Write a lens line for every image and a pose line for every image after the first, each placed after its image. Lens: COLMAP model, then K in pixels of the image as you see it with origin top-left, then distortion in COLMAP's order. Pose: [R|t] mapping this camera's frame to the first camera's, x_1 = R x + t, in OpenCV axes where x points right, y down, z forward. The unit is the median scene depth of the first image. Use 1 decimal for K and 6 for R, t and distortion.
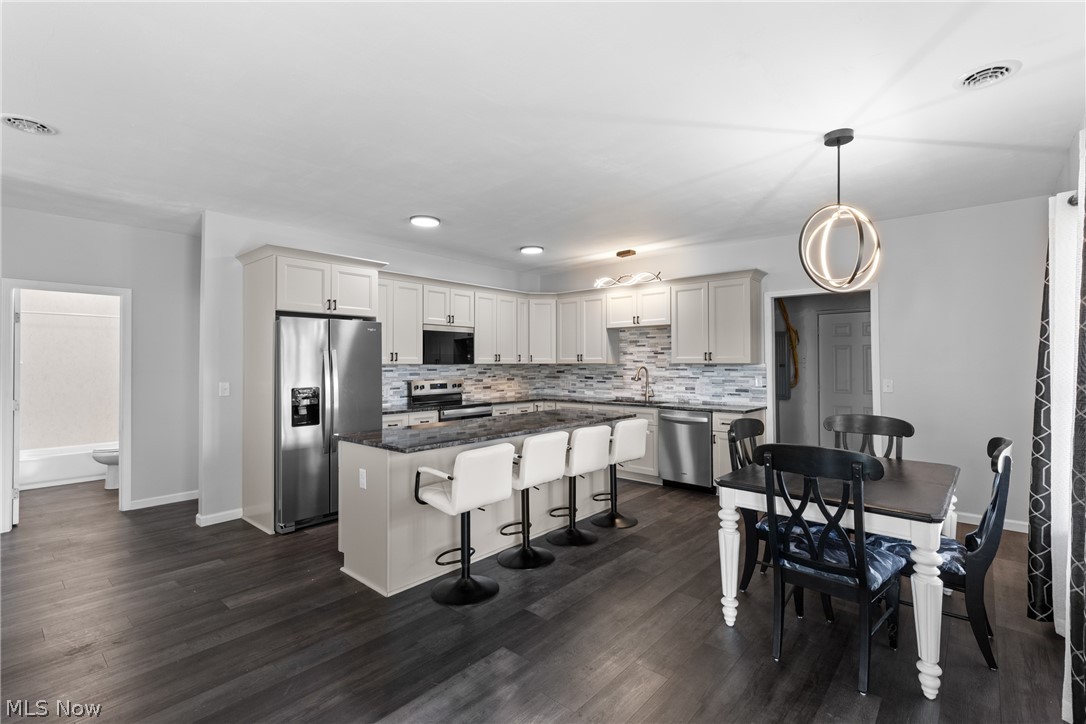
lens RADIAL K [[488.0, 0, 526.0], [0, 488.0, 357.9], [0, 0, 1]] dist [0.000767, 0.000082]
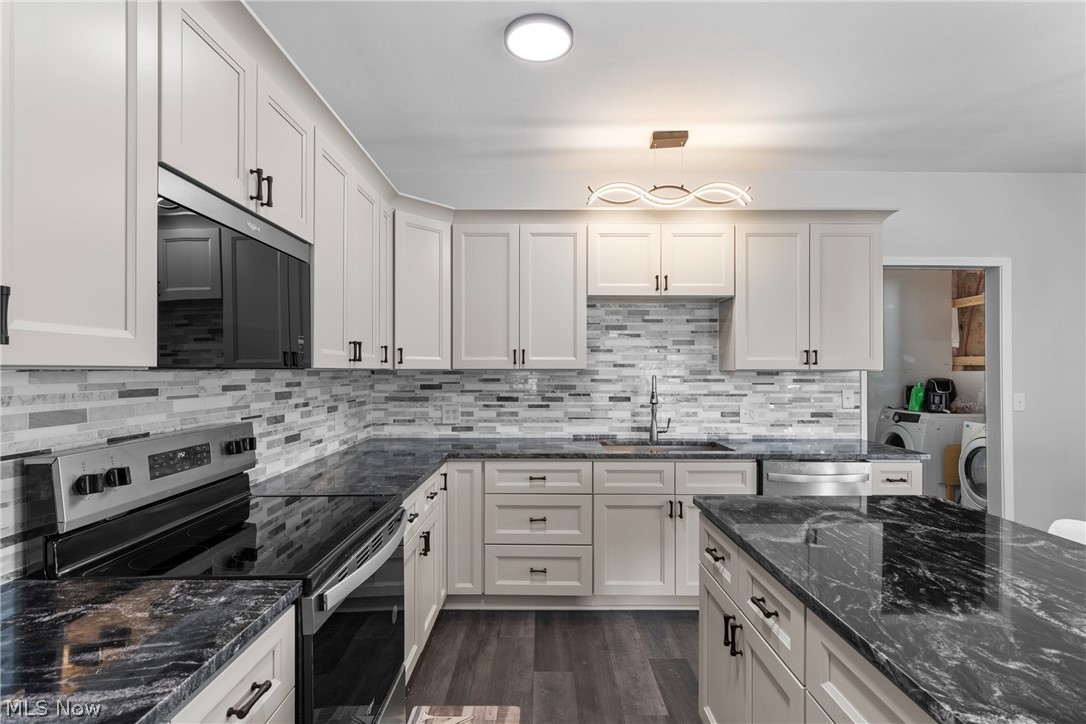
lens RADIAL K [[525.5, 0, 554.1], [0, 525.5, 366.4], [0, 0, 1]] dist [-0.000259, -0.000406]
pose [[0.730639, 0.007980, 0.682717, -0.216690], [-0.010993, 0.999940, 0.000076, 0.009267], [-0.682676, -0.007560, 0.730682, 0.667155]]
